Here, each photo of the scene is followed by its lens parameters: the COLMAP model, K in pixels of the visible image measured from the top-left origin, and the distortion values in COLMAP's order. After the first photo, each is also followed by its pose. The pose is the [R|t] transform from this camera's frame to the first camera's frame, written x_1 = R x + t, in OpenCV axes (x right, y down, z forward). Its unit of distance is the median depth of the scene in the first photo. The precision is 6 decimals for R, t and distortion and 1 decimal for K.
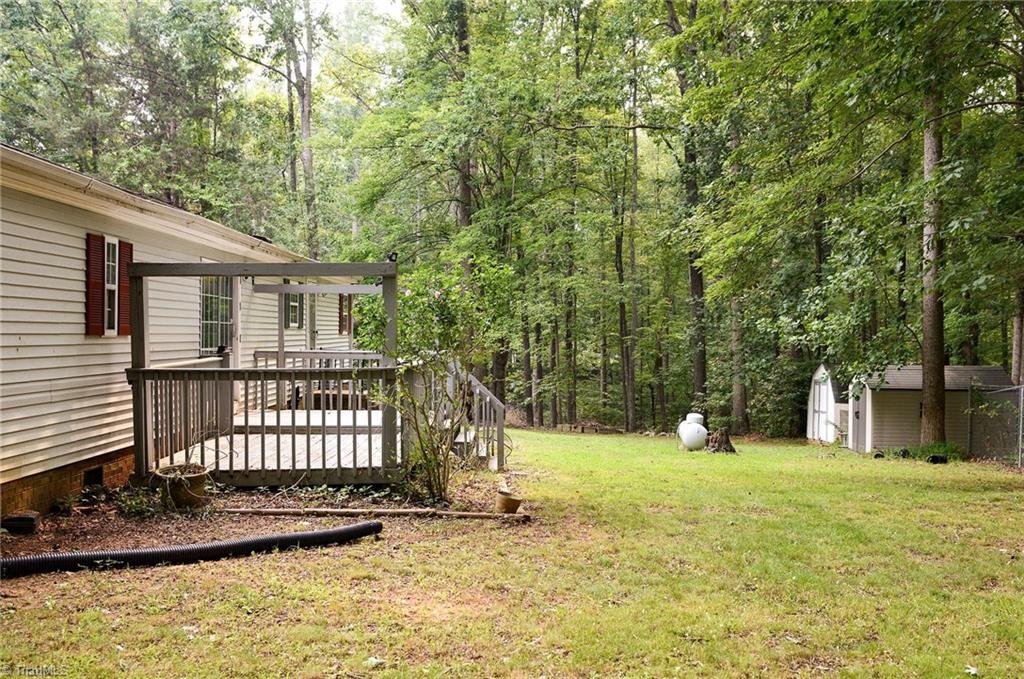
lens RADIAL K [[703.3, 0, 509.8], [0, 703.3, 334.6], [0, 0, 1]] dist [-0.009689, -0.000113]
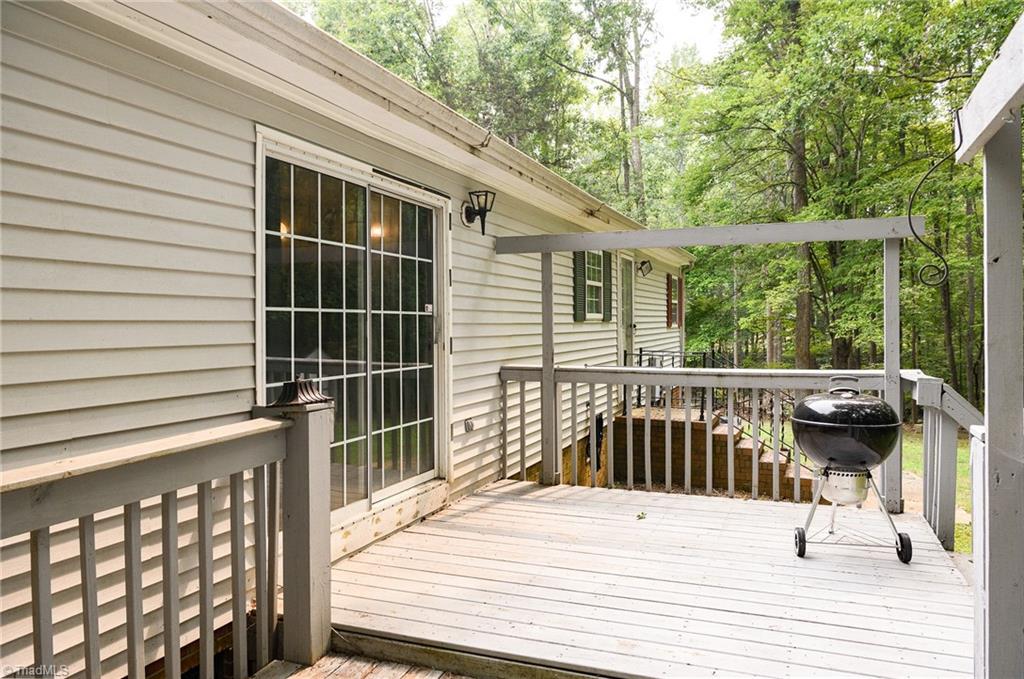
lens RADIAL K [[703.3, 0, 509.8], [0, 703.3, 334.6], [0, 0, 1]] dist [-0.009689, -0.000113]
pose [[0.896009, -0.004278, -0.444016, -0.087675], [0.009271, 0.999916, 0.009076, -0.003459], [0.443939, -0.012249, 0.895973, 0.374940]]
